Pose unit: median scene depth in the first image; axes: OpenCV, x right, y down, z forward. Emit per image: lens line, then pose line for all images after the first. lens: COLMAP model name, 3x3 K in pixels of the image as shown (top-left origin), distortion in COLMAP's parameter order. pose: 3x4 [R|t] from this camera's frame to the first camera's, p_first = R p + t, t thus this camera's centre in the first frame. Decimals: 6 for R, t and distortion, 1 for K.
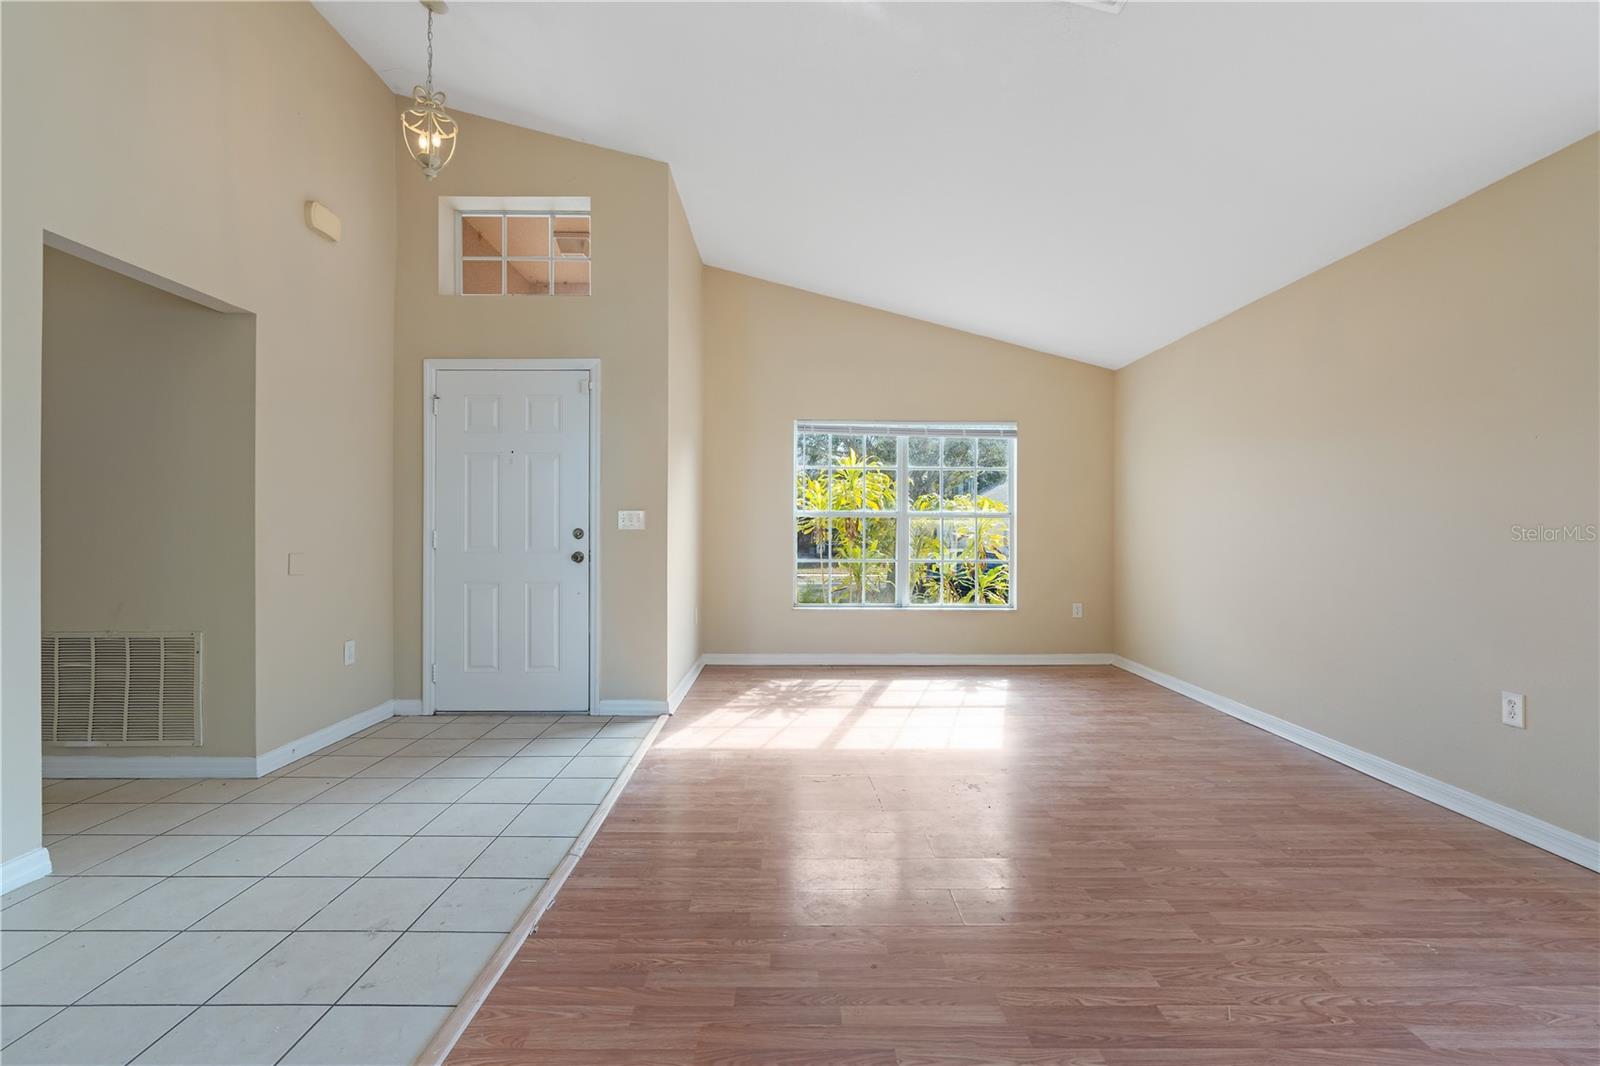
lens RADIAL K [[715.2, 0, 796.9], [0, 715.2, 529.8], [0, 0, 1]] dist [-0.010819, 0.003764]
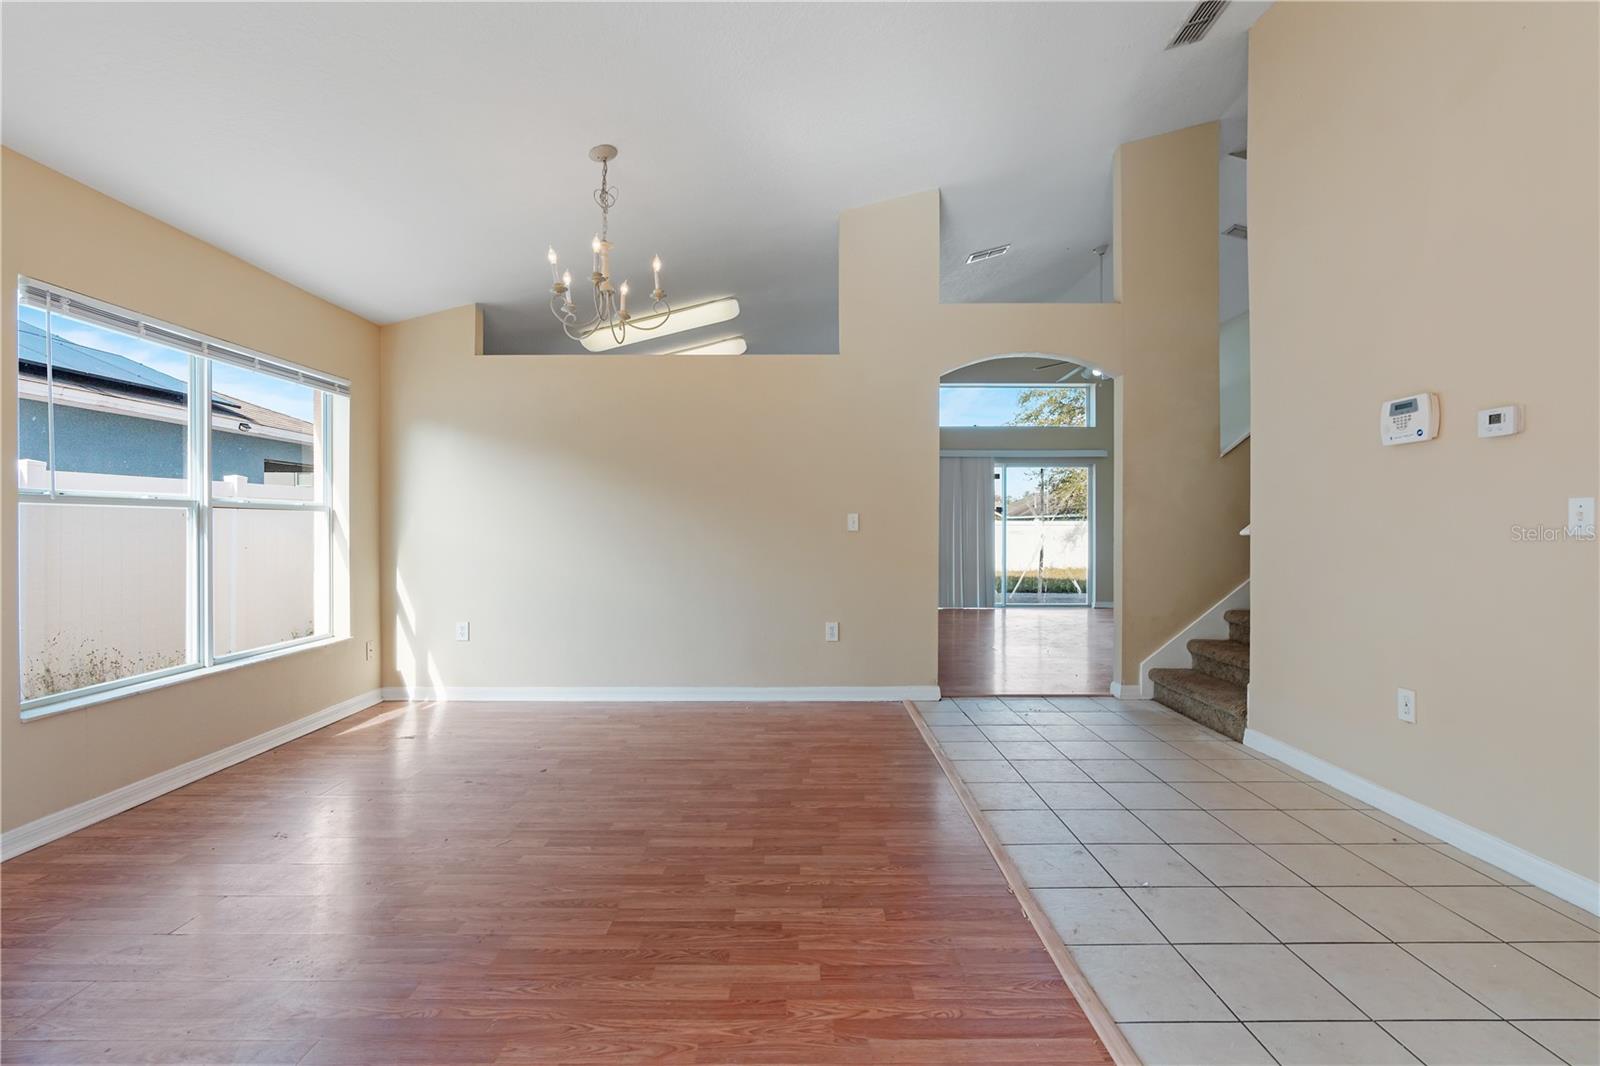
lens RADIAL K [[719.3, 0, 797.4], [0, 719.3, 526.9], [0, 0, 1]] dist [-0.003761, -0.000033]
pose [[-0.999984, -0.003436, 0.004433, -0.022318], [-0.003433, 0.999994, 0.000483, -0.008834], [-0.004435, 0.000468, -0.999990, 1.428918]]
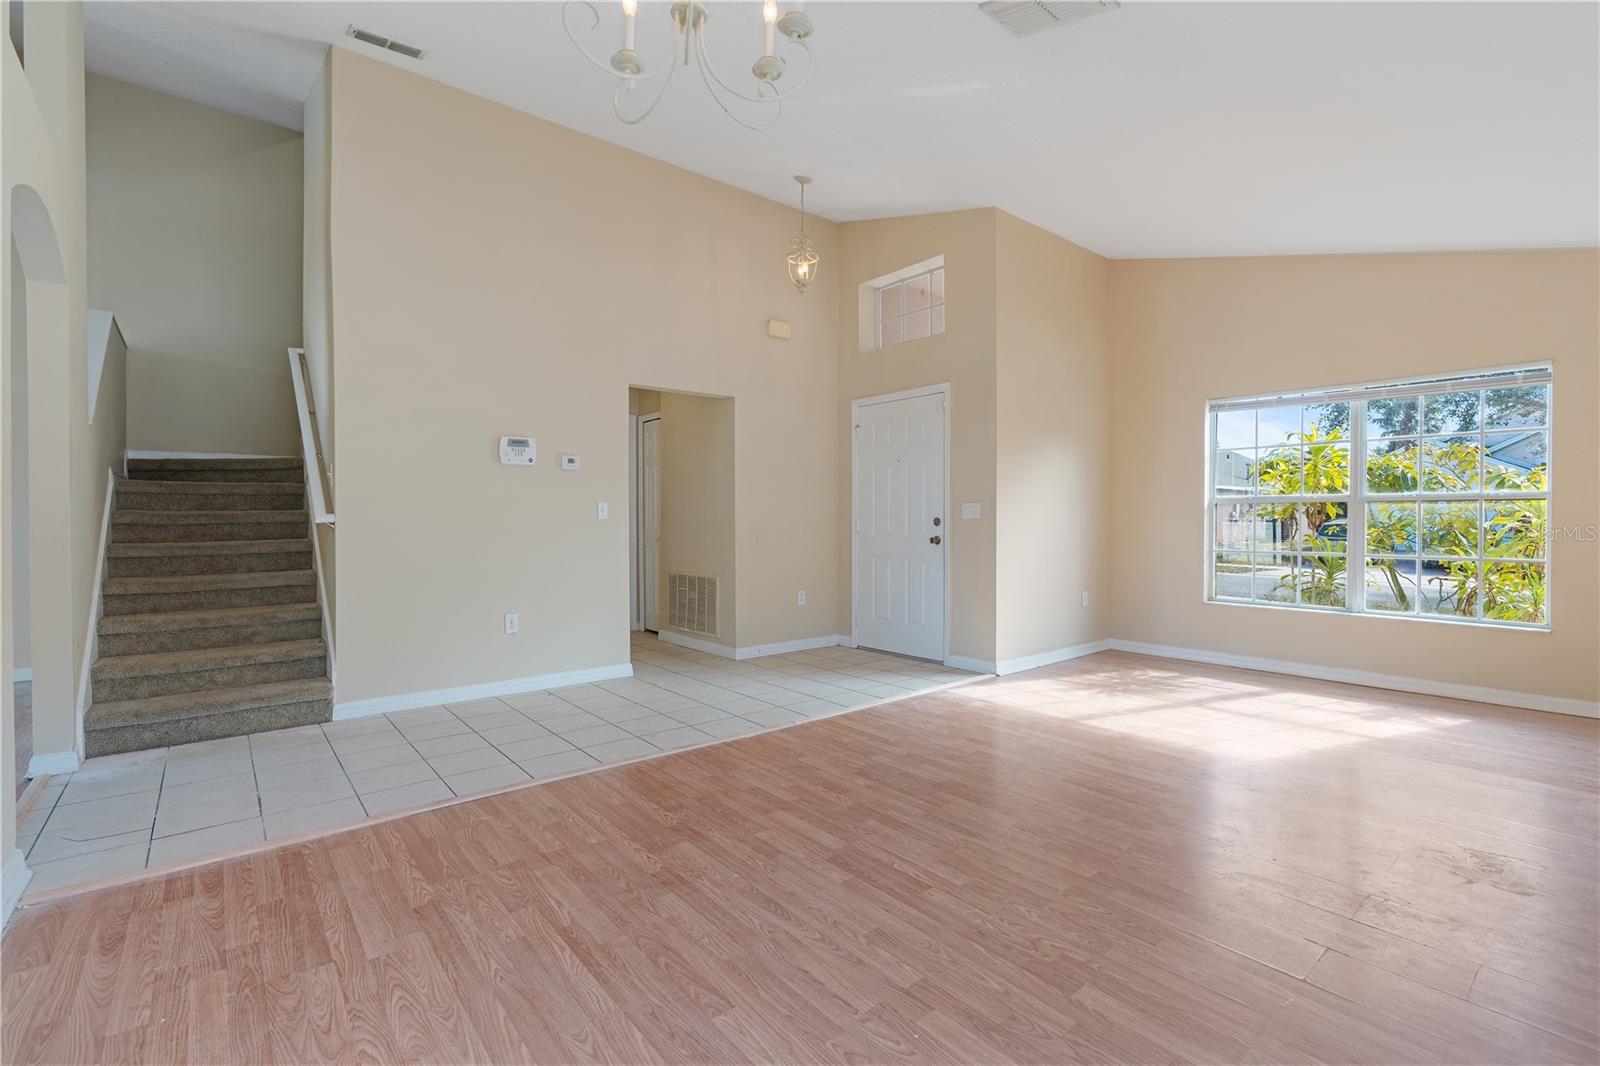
lens RADIAL K [[715.2, 0, 796.9], [0, 715.2, 529.8], [0, 0, 1]] dist [-0.010819, 0.003764]
pose [[0.631138, 0.007687, -0.775633, 0.760424], [0.003744, 0.999909, 0.012956, 0.002832], [0.775662, -0.011081, 0.631051, 0.000379]]
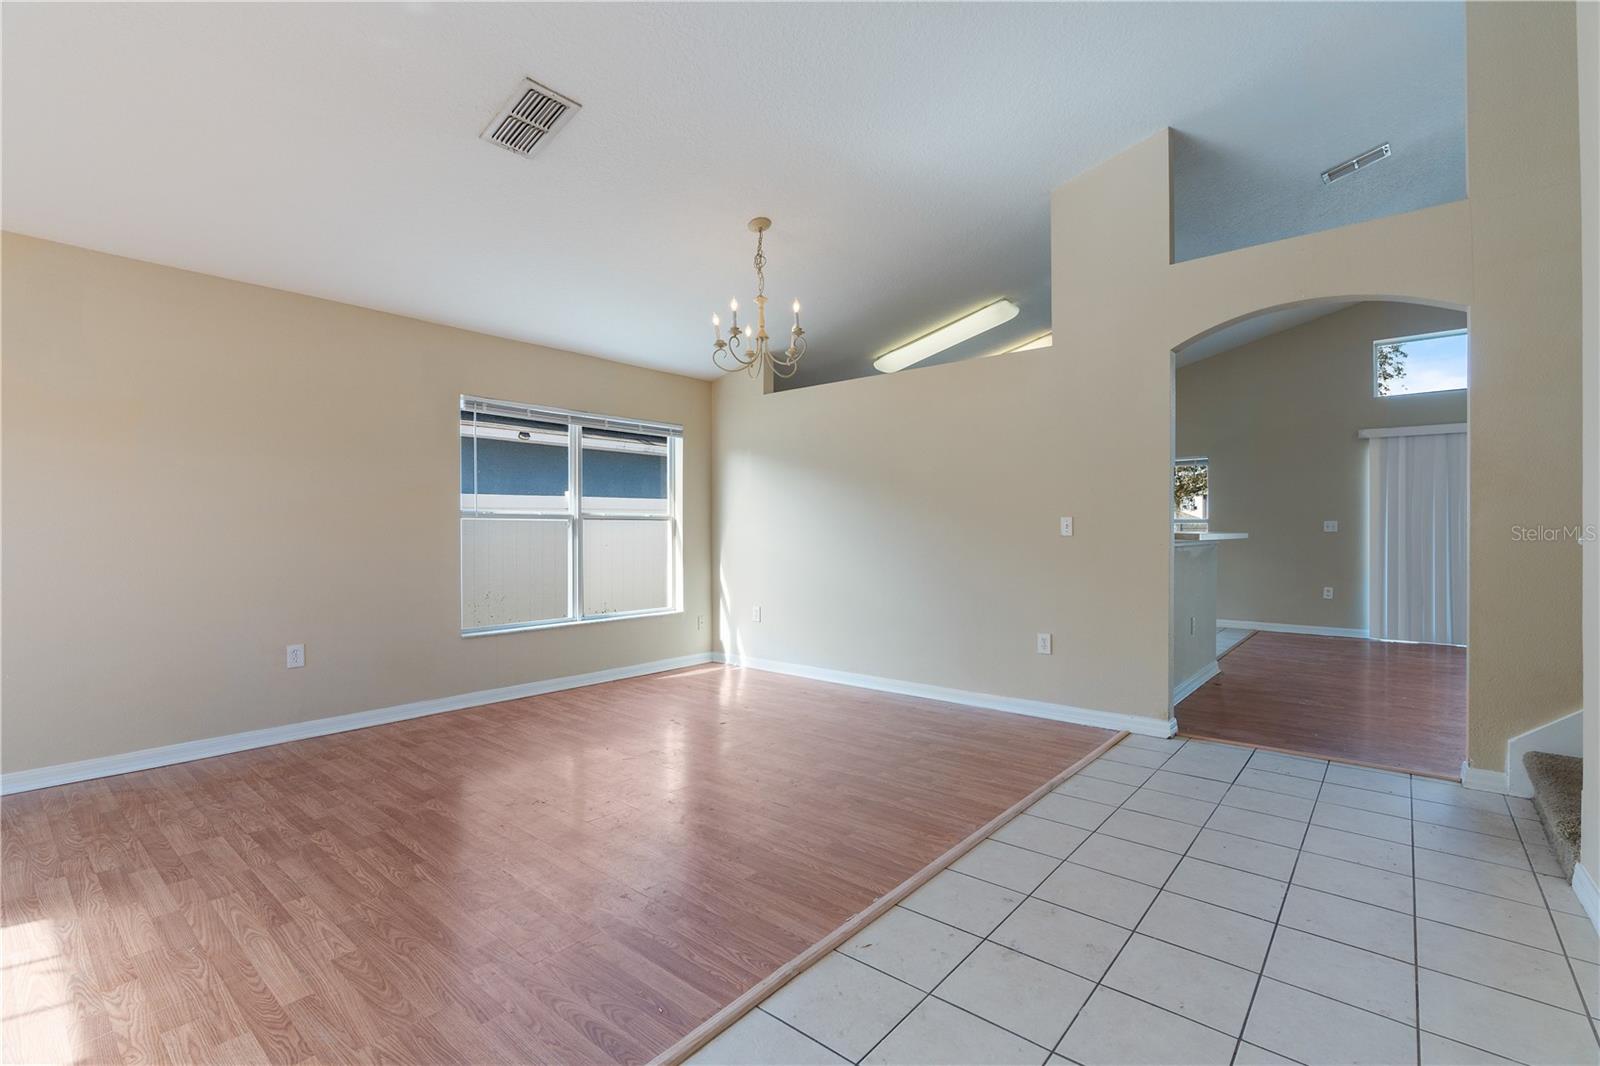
lens RADIAL K [[715.2, 0, 796.9], [0, 715.2, 529.8], [0, 0, 1]] dist [-0.010819, 0.003764]
pose [[-0.758513, -0.001492, 0.651656, -0.666678], [-0.002192, 0.999998, -0.000262, -0.010345], [-0.651654, -0.001628, -0.758515, 1.288123]]
